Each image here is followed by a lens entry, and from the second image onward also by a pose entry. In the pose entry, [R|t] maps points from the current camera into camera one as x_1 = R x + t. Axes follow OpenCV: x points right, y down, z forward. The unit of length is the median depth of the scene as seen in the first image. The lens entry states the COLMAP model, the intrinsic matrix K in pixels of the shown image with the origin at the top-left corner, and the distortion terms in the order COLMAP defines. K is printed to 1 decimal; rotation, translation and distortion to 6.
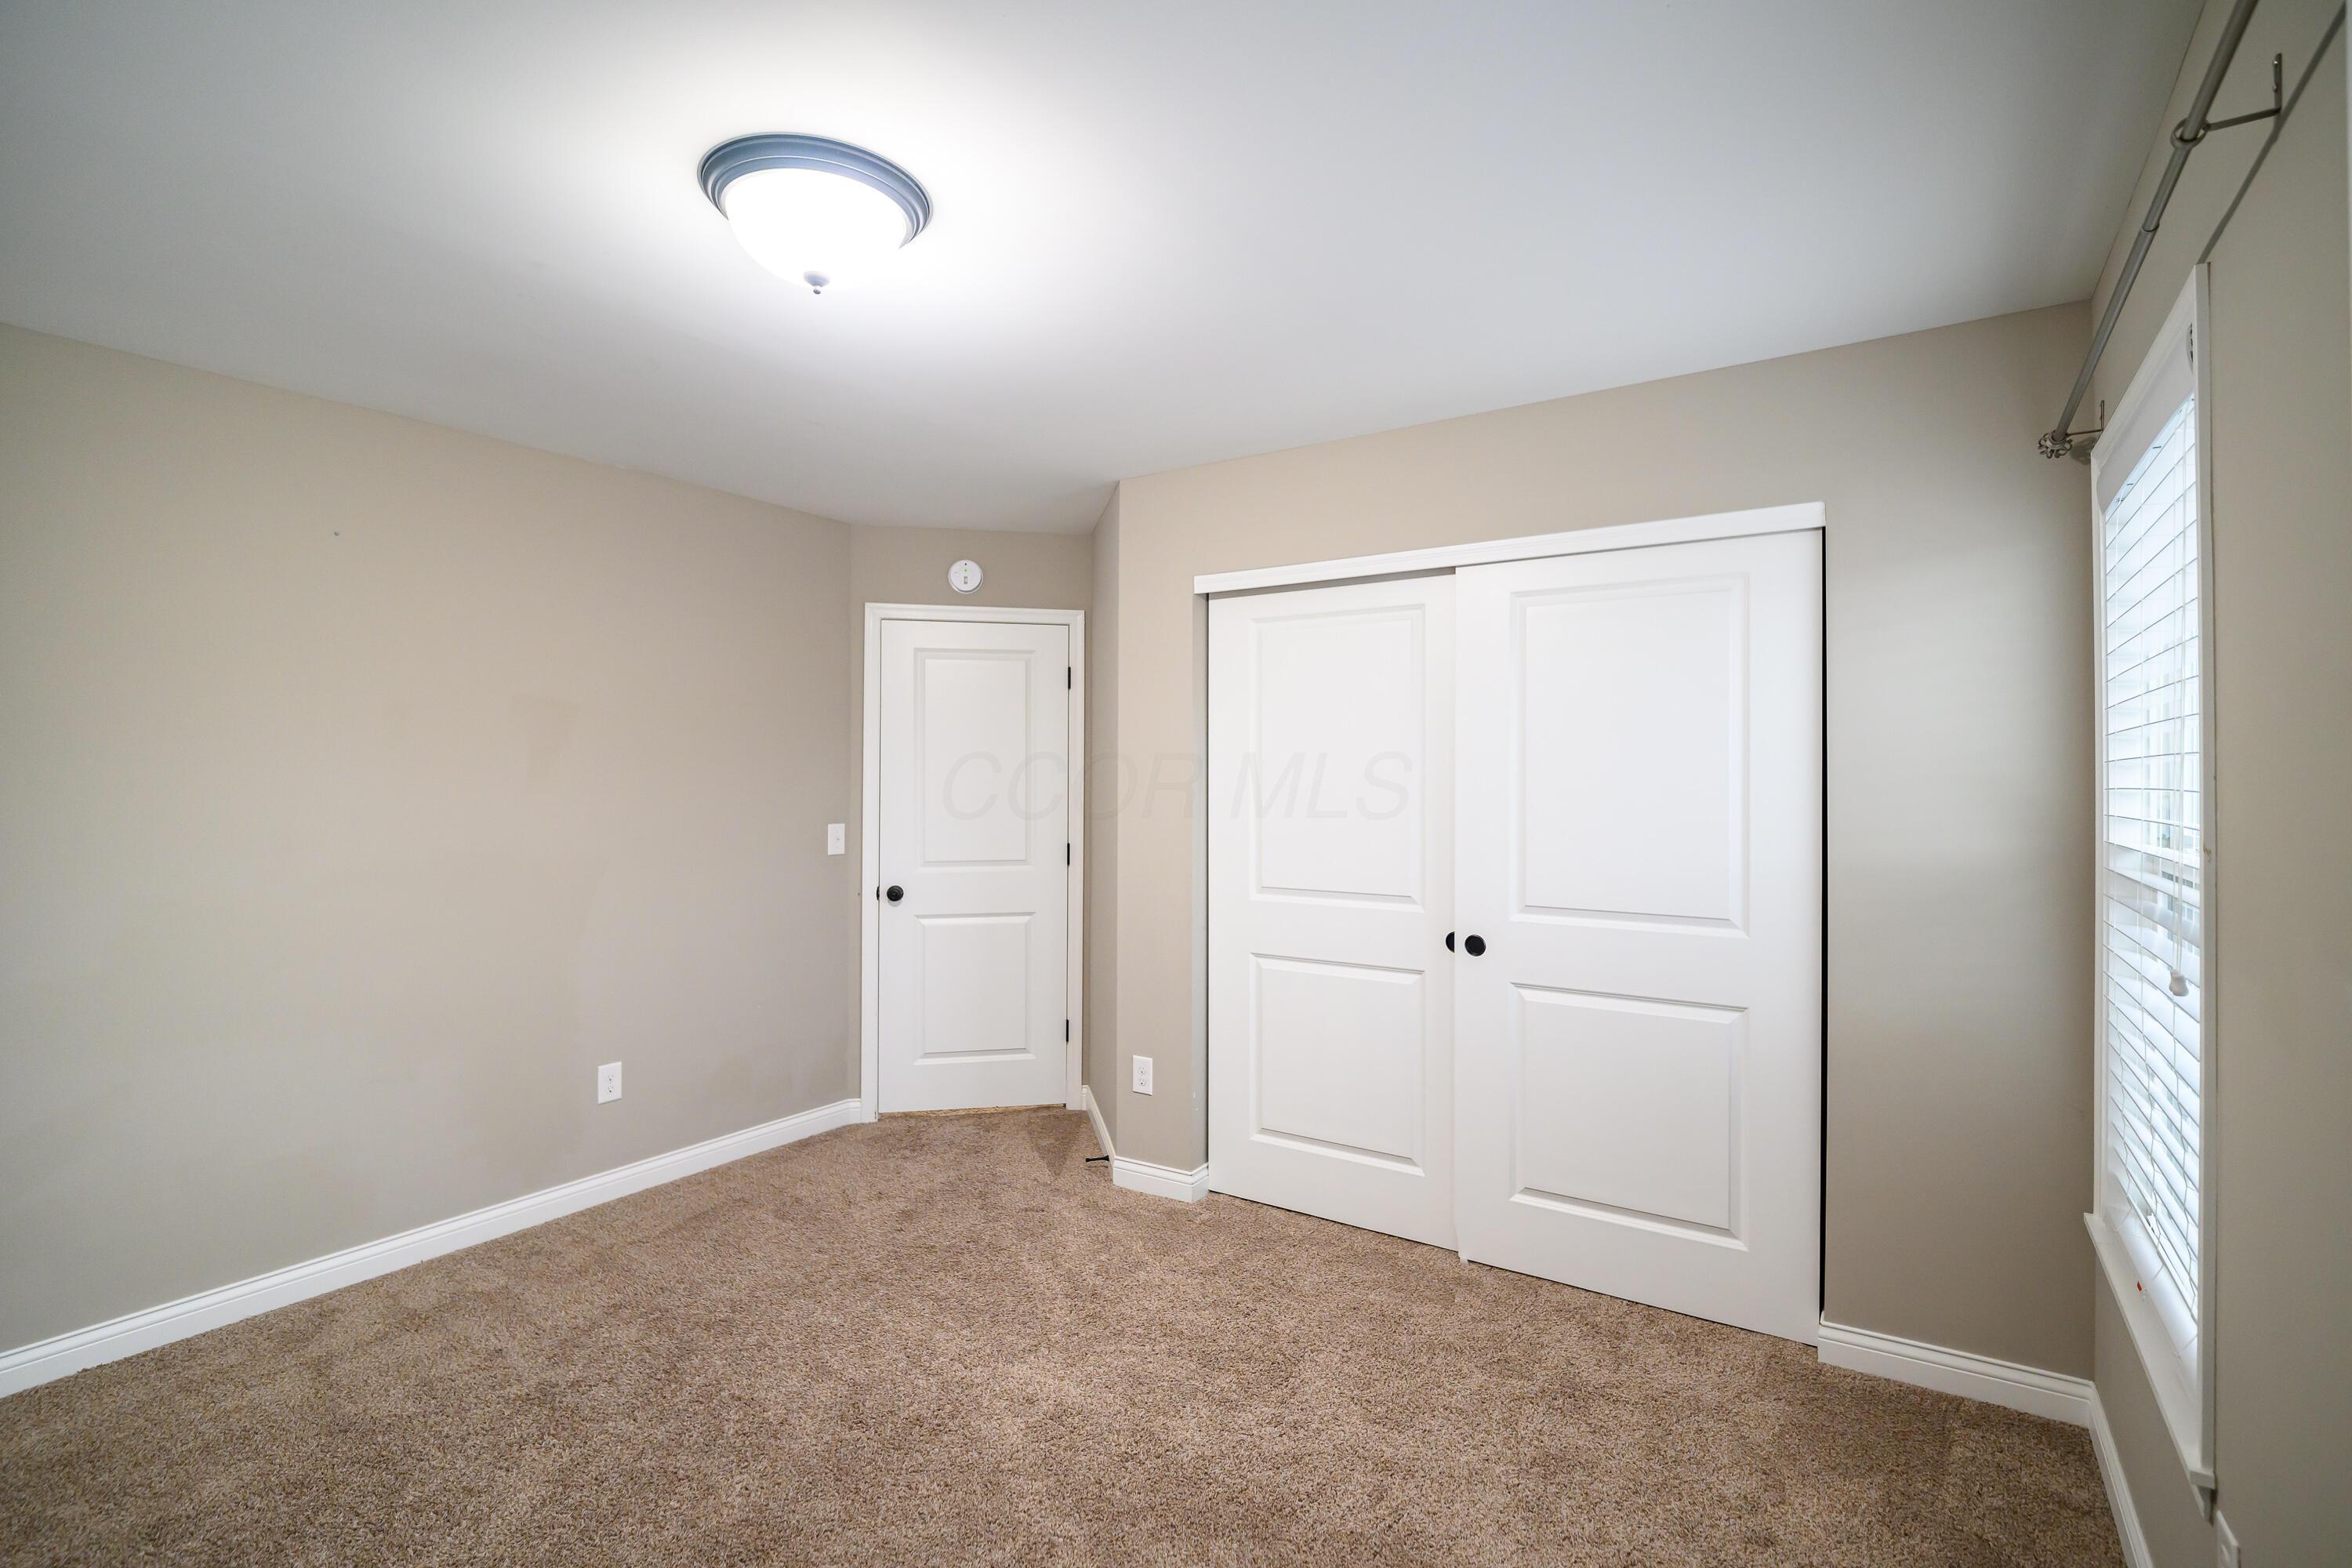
lens RADIAL K [[1144.4, 0, 1140.6], [0, 1144.4, 766.0], [0, 0, 1]] dist [-0.004920, -0.005039]
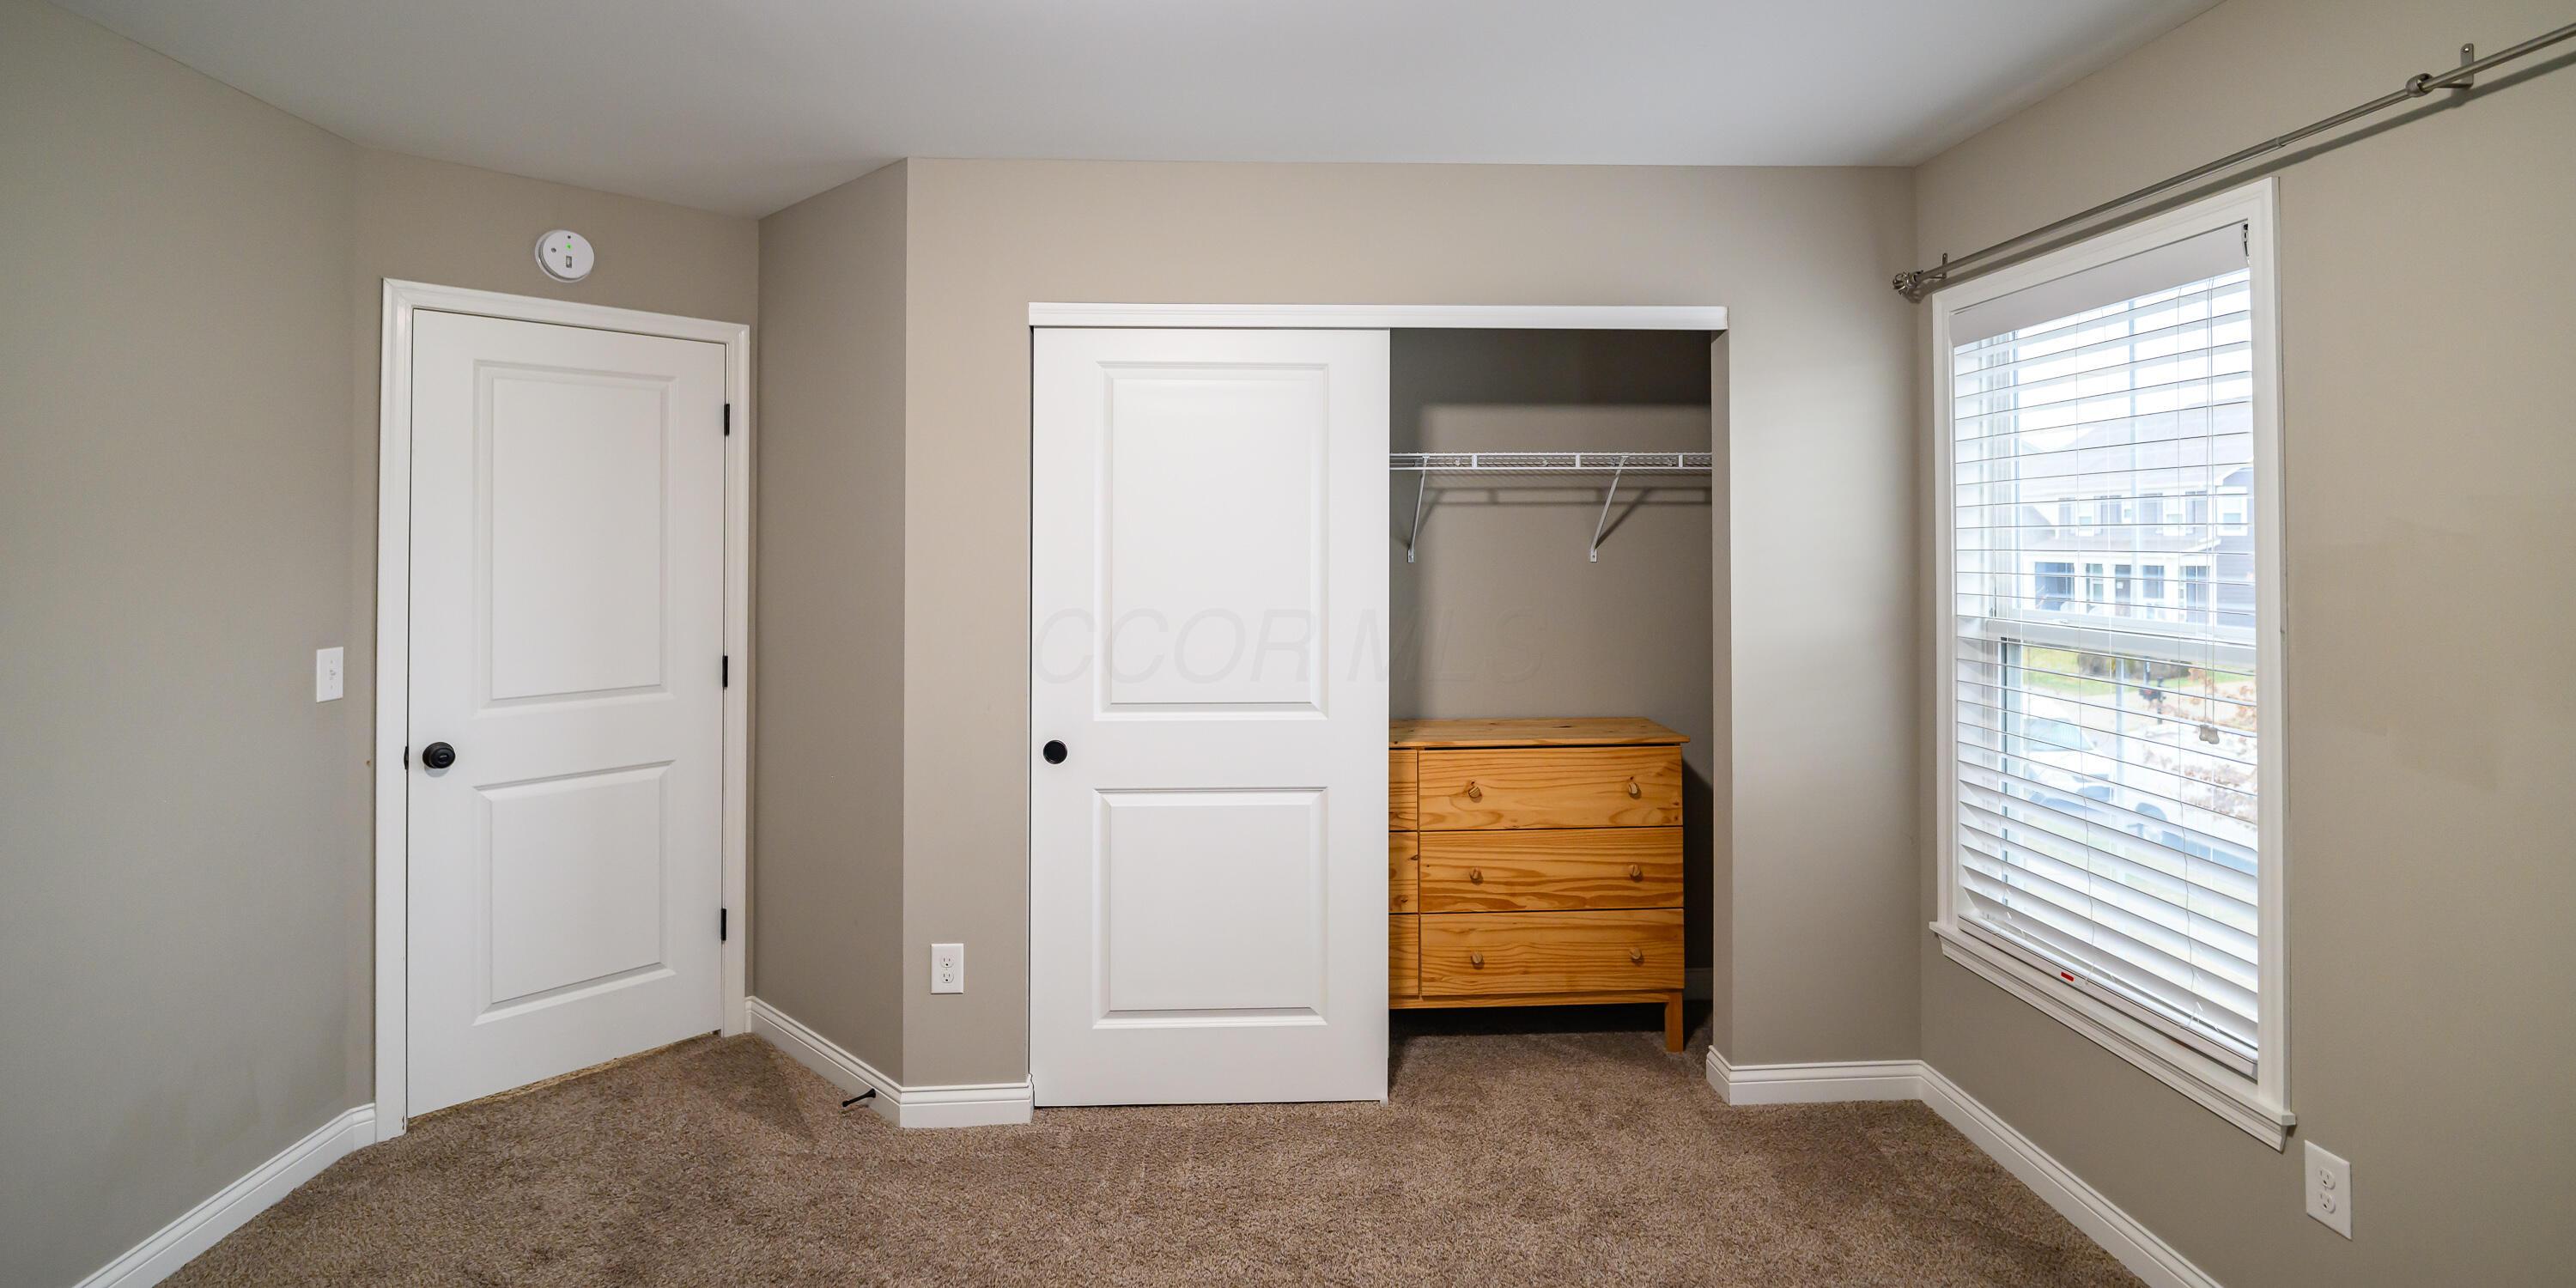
lens RADIAL K [[1251.4, 0, 1279.5], [0, 1251.4, 530.7], [0, 0, 1]] dist [-0.009412, 0.000586]
pose [[0.788968, 0.005449, 0.614410, -0.326346], [-0.003404, 0.999984, -0.004499, -0.008804], [-0.614425, 0.001458, 0.788974, 0.234165]]
